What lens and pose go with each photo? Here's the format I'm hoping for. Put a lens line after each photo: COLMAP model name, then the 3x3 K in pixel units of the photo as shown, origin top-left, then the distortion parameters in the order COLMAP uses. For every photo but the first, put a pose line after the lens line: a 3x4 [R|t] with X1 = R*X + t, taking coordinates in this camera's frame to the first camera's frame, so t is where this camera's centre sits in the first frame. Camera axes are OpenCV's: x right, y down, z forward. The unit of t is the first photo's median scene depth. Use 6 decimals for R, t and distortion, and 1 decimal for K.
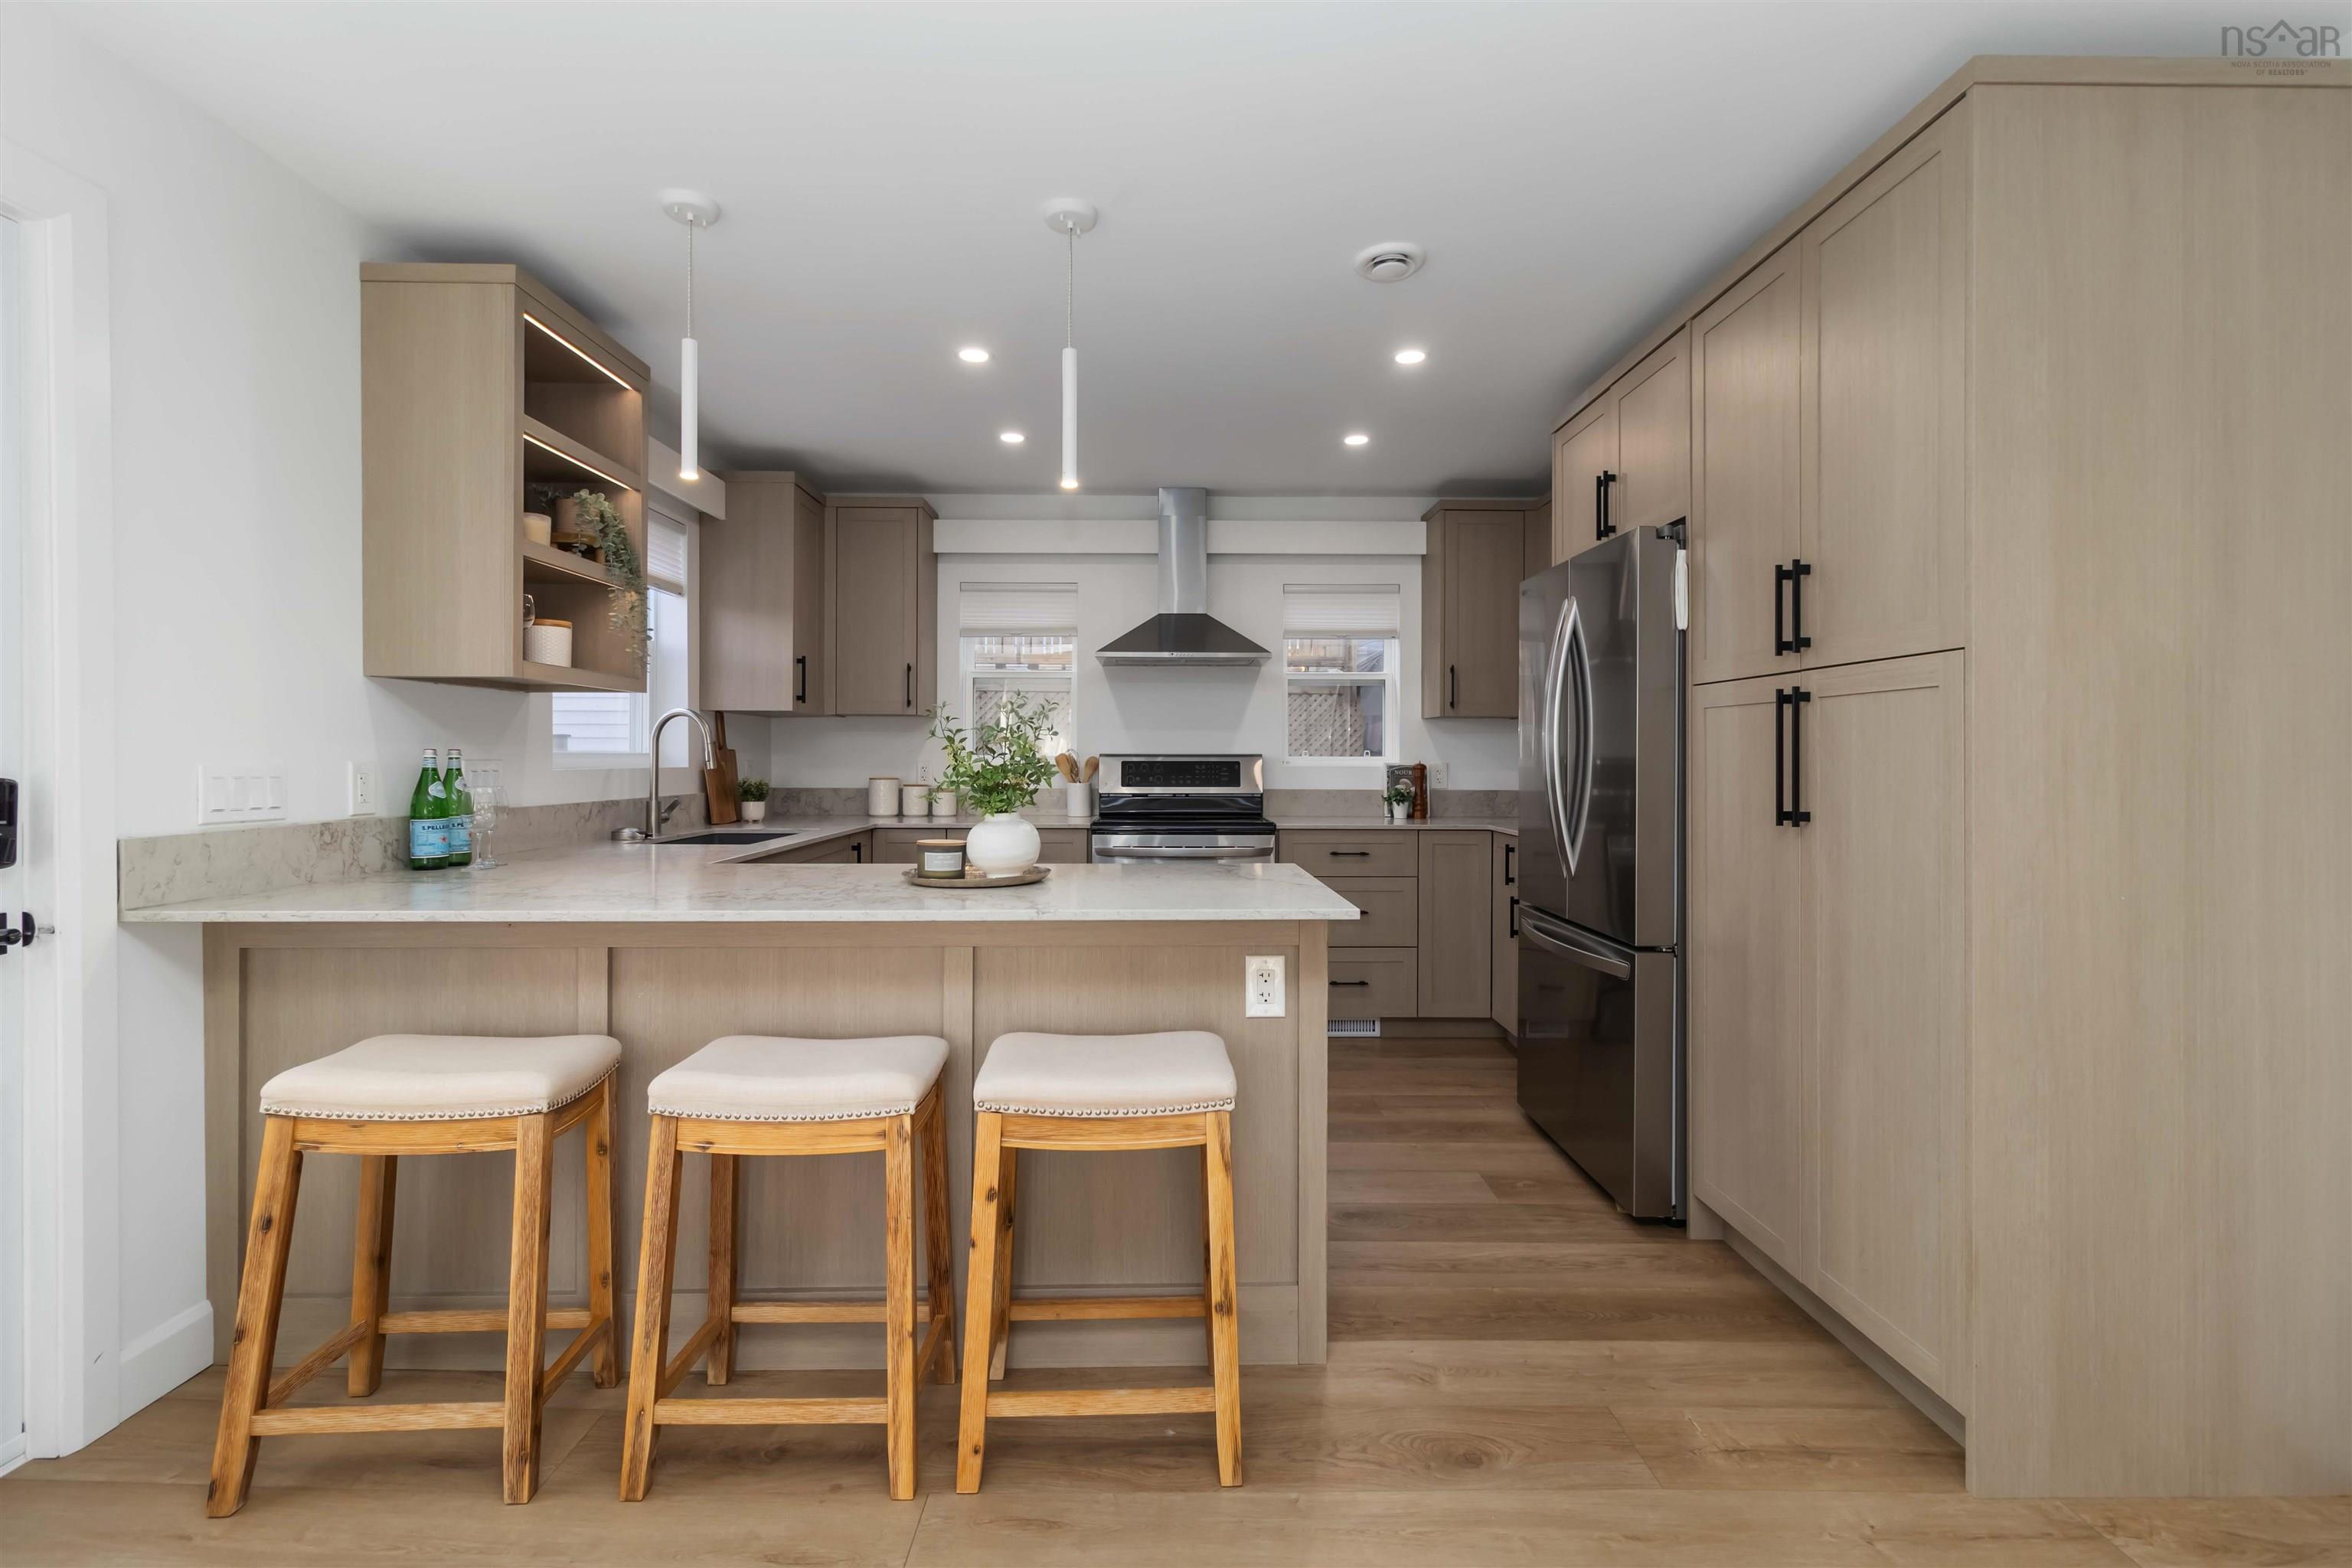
lens RADIAL K [[1088.0, 0, 1180.5], [0, 1088.0, 761.2], [0, 0, 1]] dist [0.001161, 0.000427]
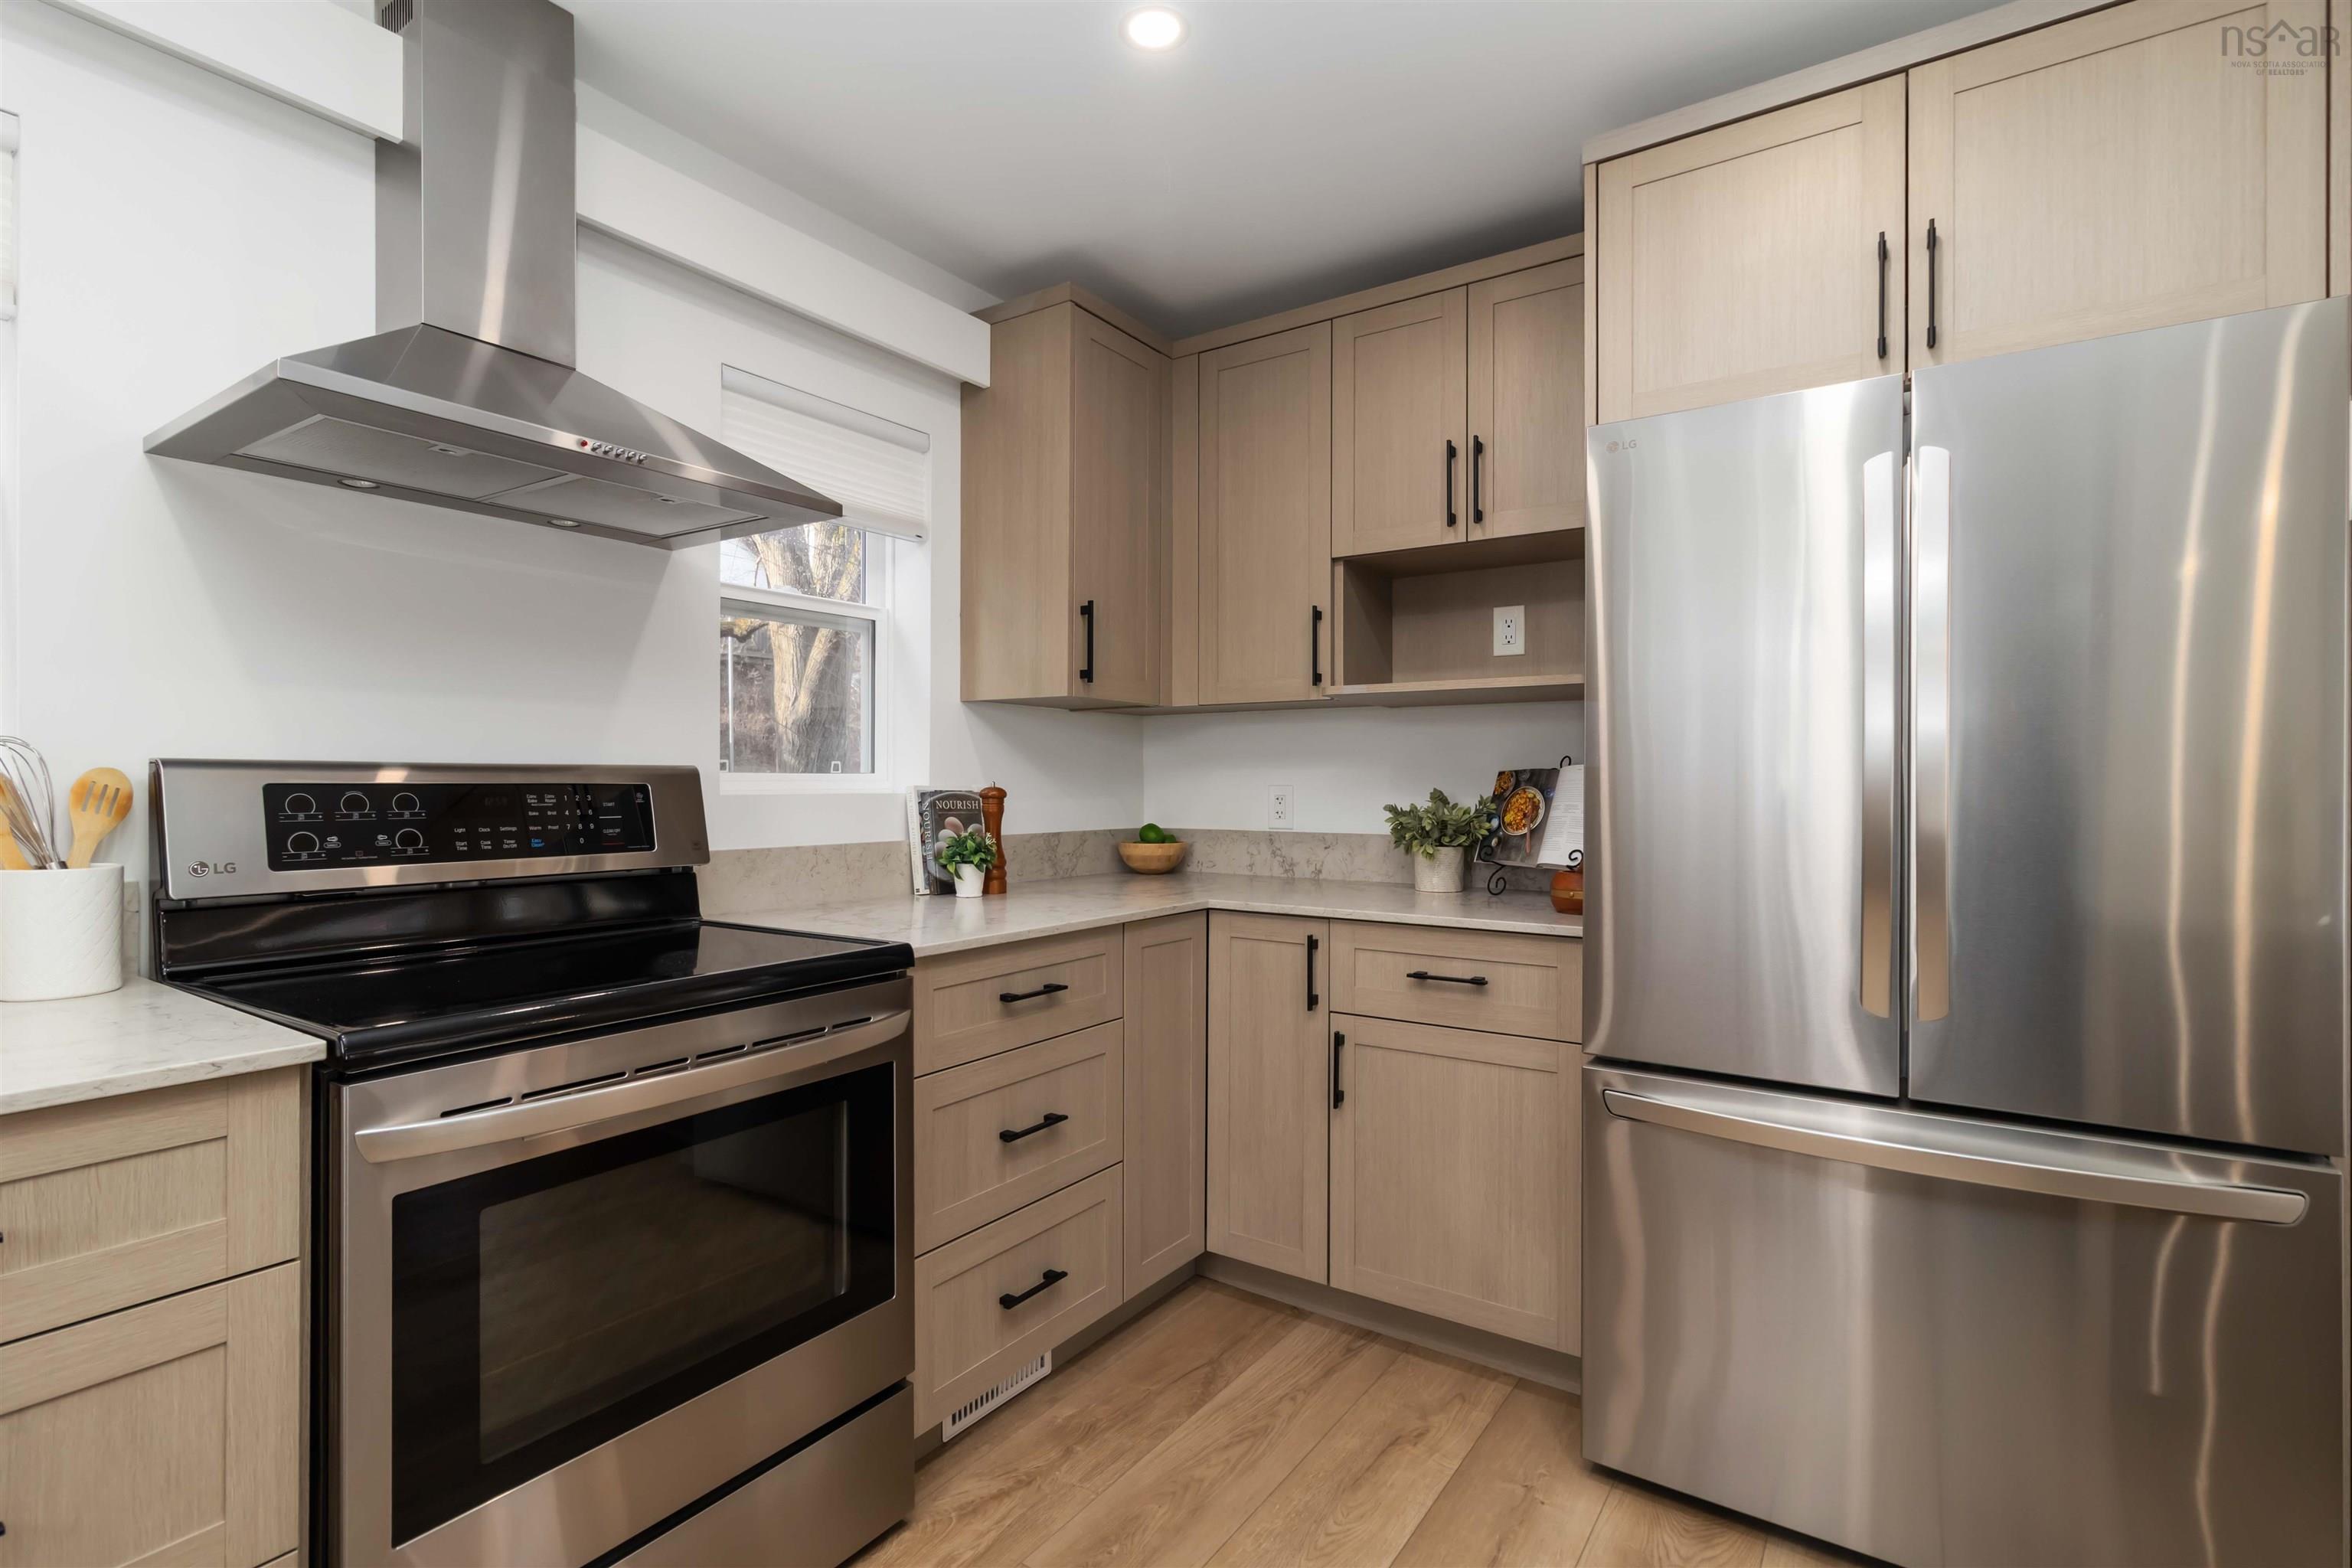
lens RADIAL K [[1095.1, 0, 1173.1], [0, 1095.1, 783.2], [0, 0, 1]] dist [0.001595, 0.000538]
pose [[0.576025, -0.002597, 0.817428, -0.177608], [0.002421, 0.999996, 0.001471, -0.000217], [-0.817429, 0.001132, 0.576029, 0.717346]]
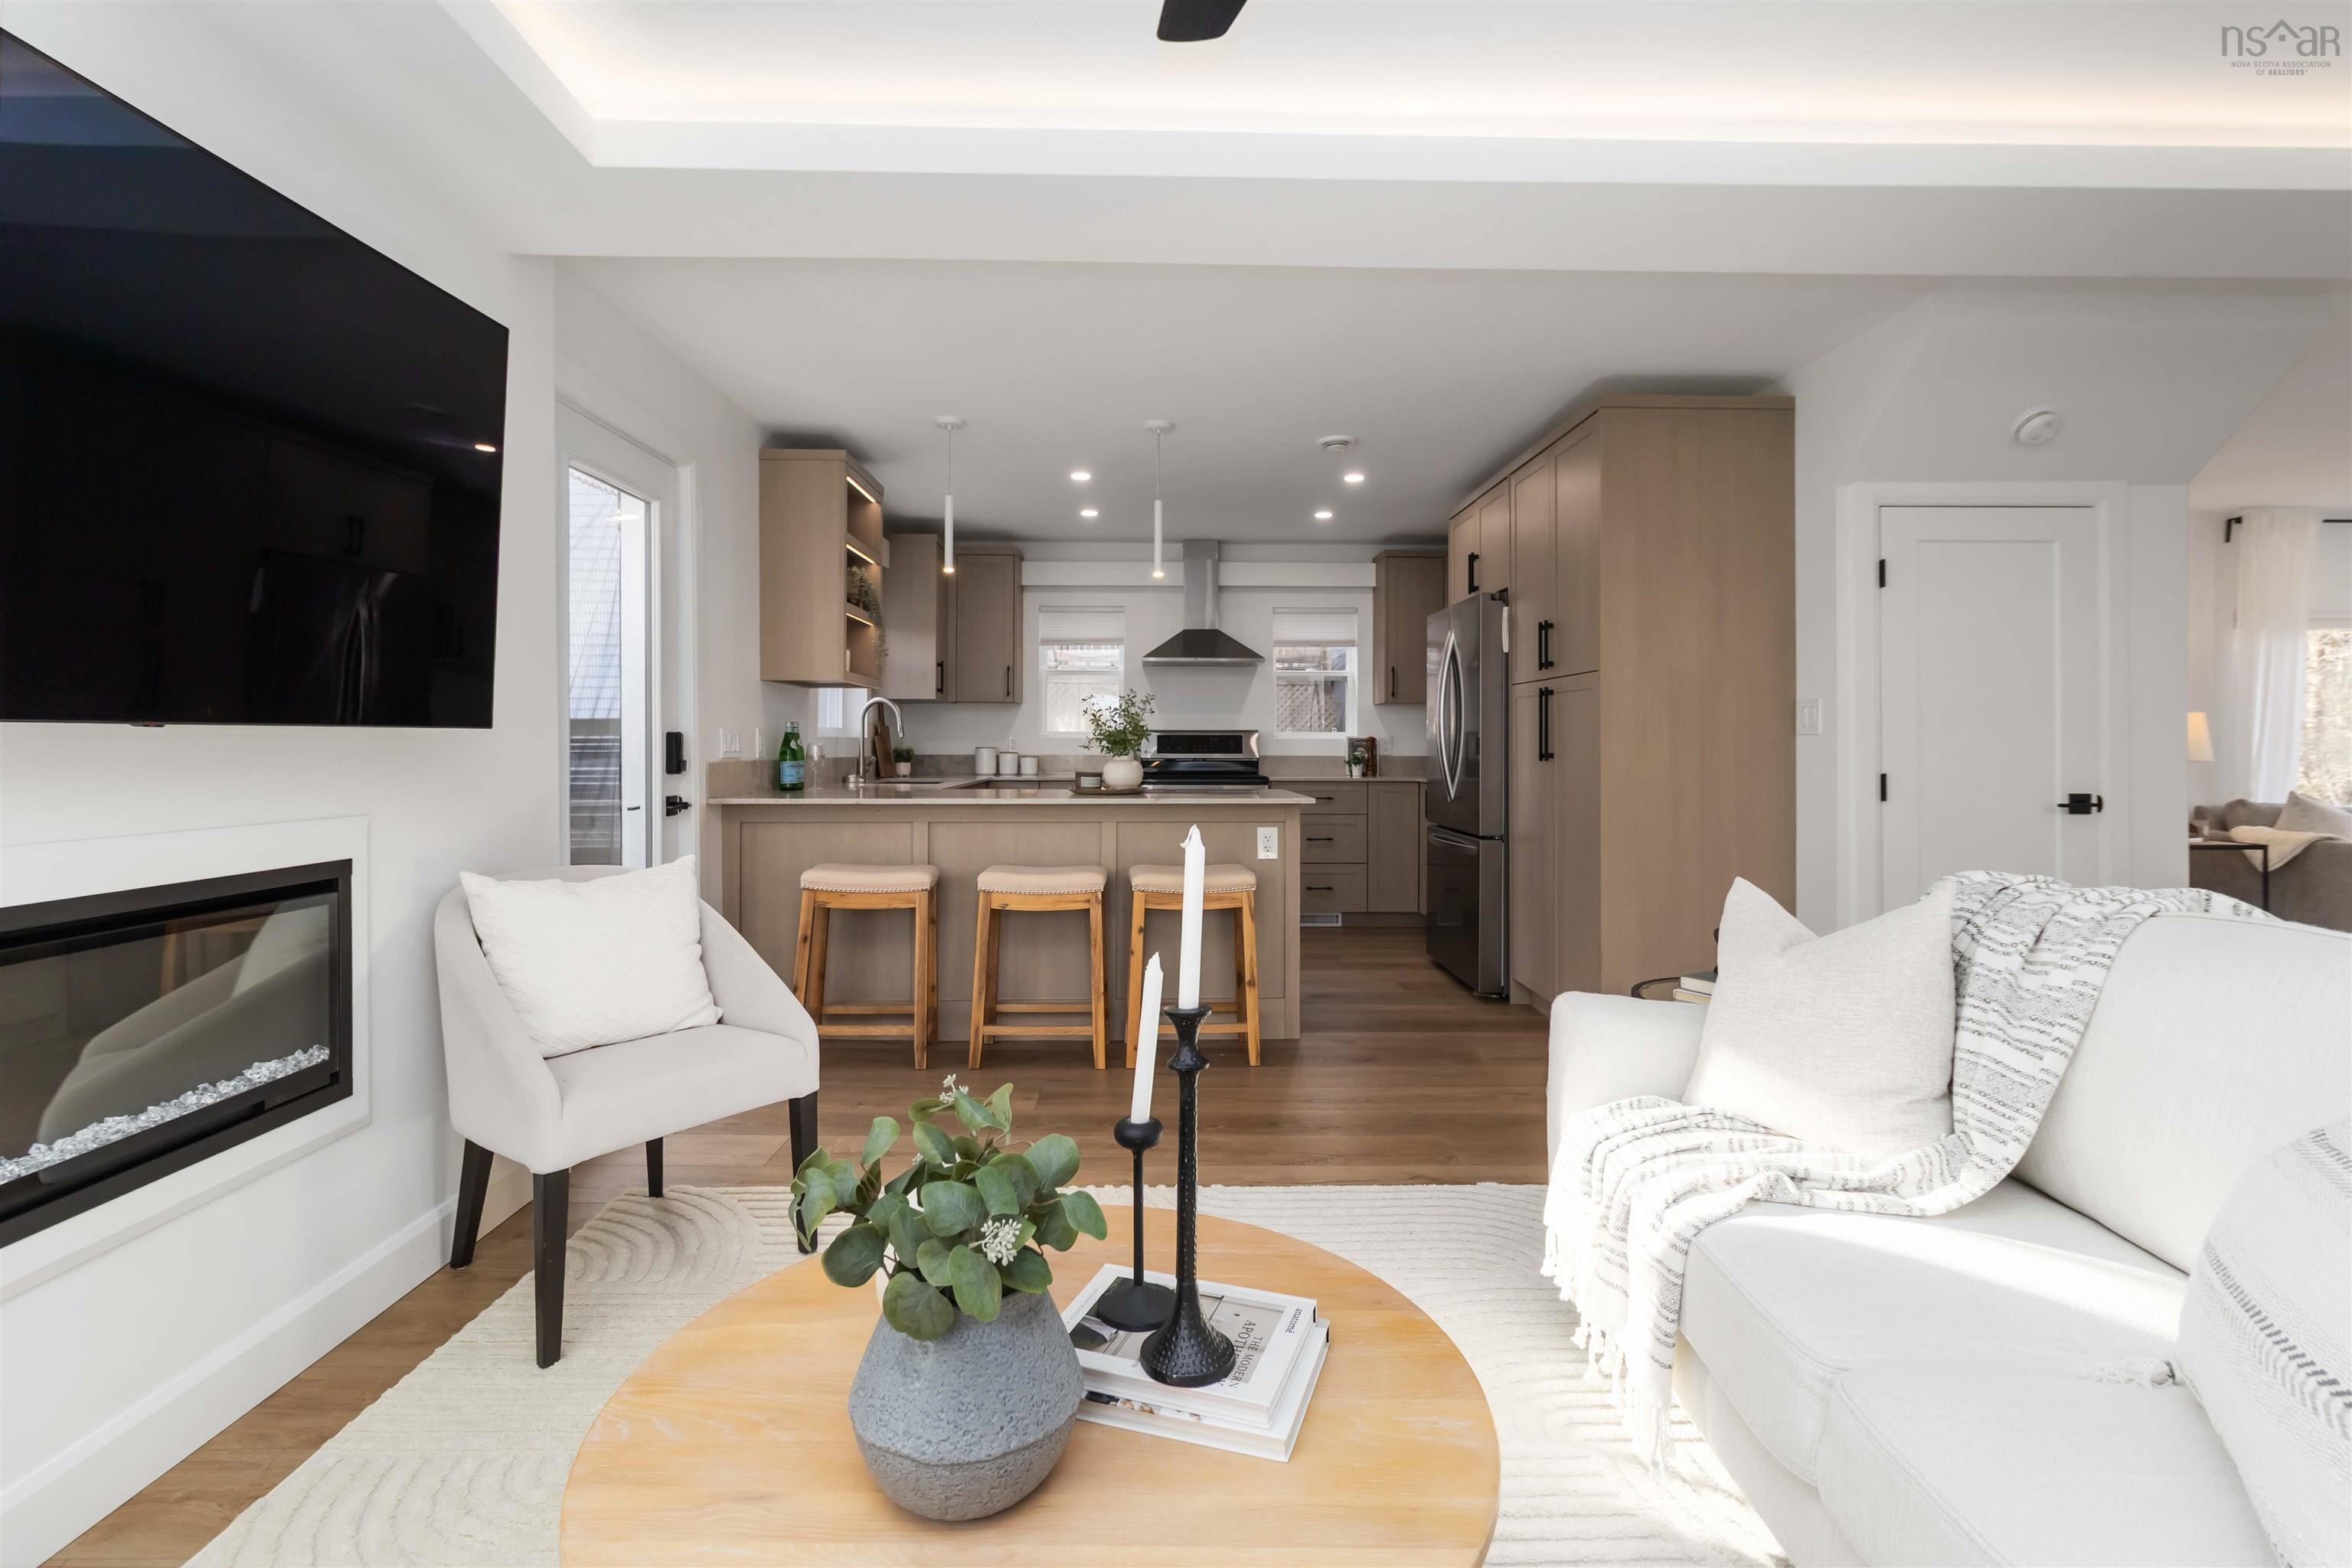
lens RADIAL K [[1102.4, 0, 1176.7], [0, 1102.4, 732.1], [0, 0, 1]] dist [0.003407, 0.000221]
pose [[0.999929, -0.000333, 0.011950, -0.052626], [0.000508, 0.999892, -0.014685, 0.019412], [-0.011944, 0.014690, 0.999821, -0.465674]]
